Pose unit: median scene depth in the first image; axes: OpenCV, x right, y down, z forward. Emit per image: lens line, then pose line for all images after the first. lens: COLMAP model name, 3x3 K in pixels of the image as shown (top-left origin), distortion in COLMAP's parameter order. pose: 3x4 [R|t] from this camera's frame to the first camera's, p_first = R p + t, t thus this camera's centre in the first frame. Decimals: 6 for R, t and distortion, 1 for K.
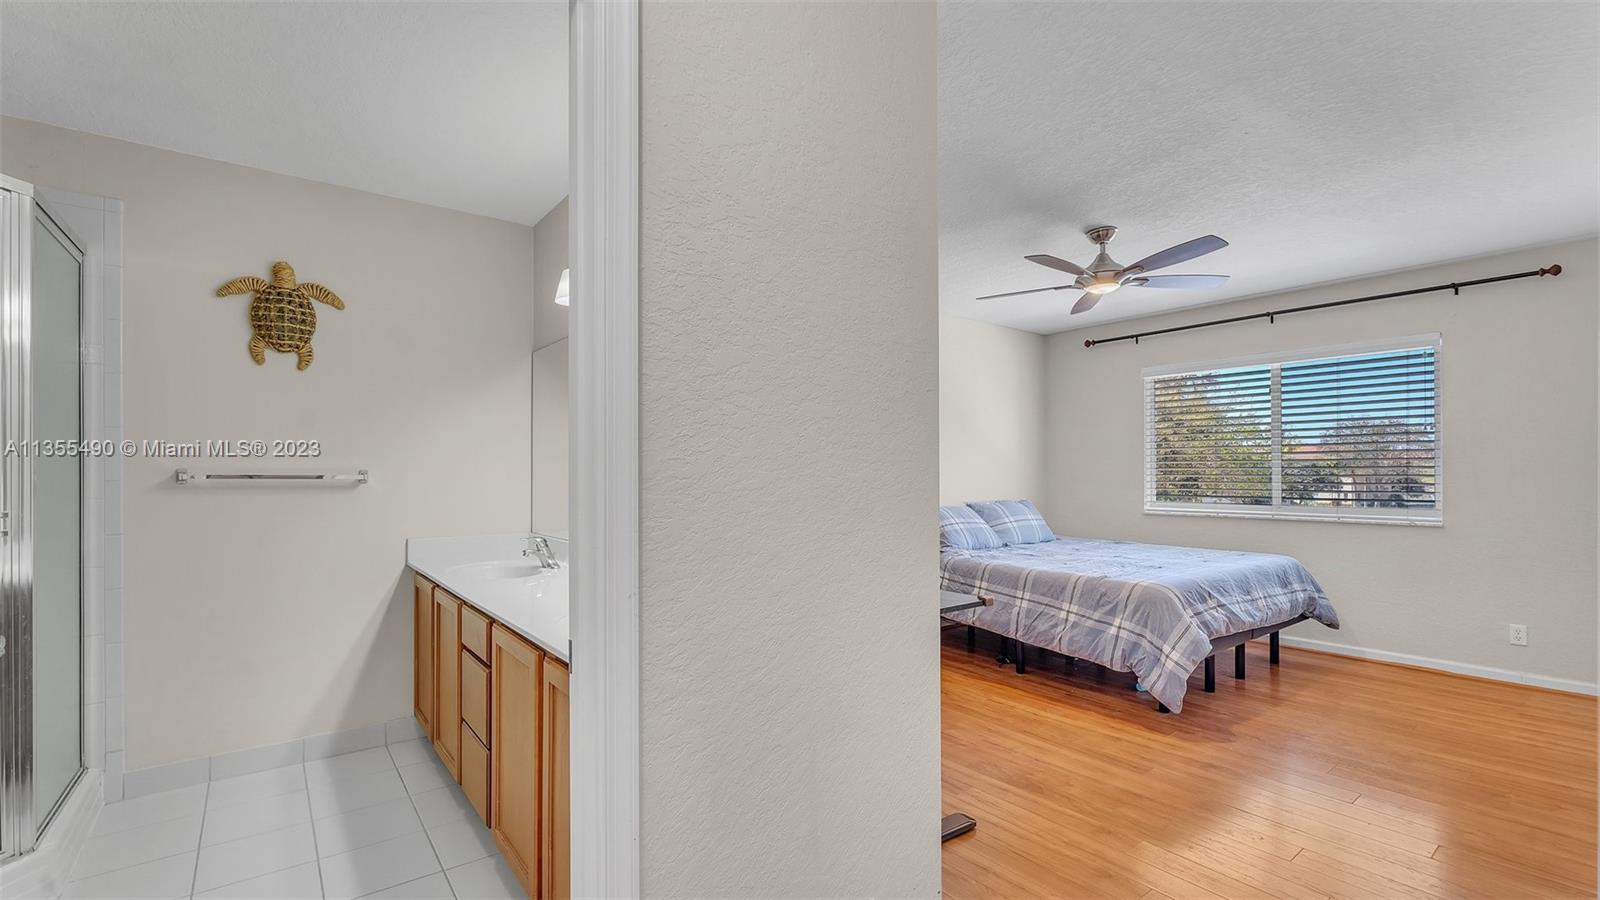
lens RADIAL K [[685.9, 0, 797.3], [0, 685.9, 461.3], [0, 0, 1]] dist [0.002416, -0.000877]
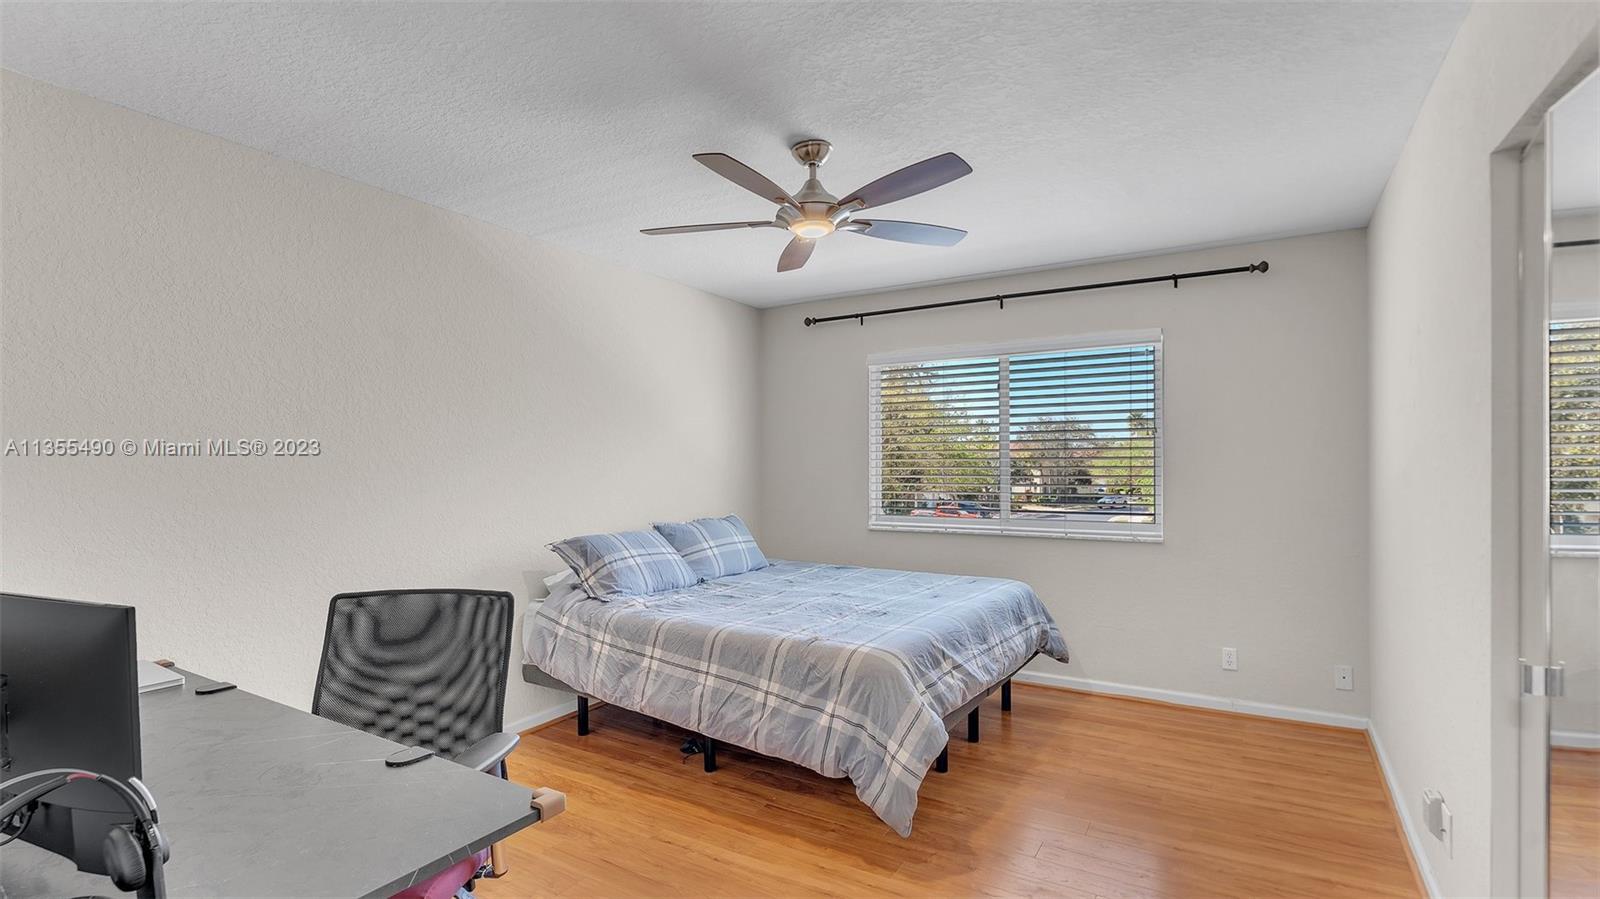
lens RADIAL K [[744.6, 0, 801.4], [0, 744.6, 452.2], [0, 0, 1]] dist [0.000042, -0.000080]
pose [[0.931996, 0.003799, 0.362449, 0.144430], [-0.002679, 0.999990, -0.003593, -0.019856], [-0.362460, 0.002378, 0.931996, 0.268114]]
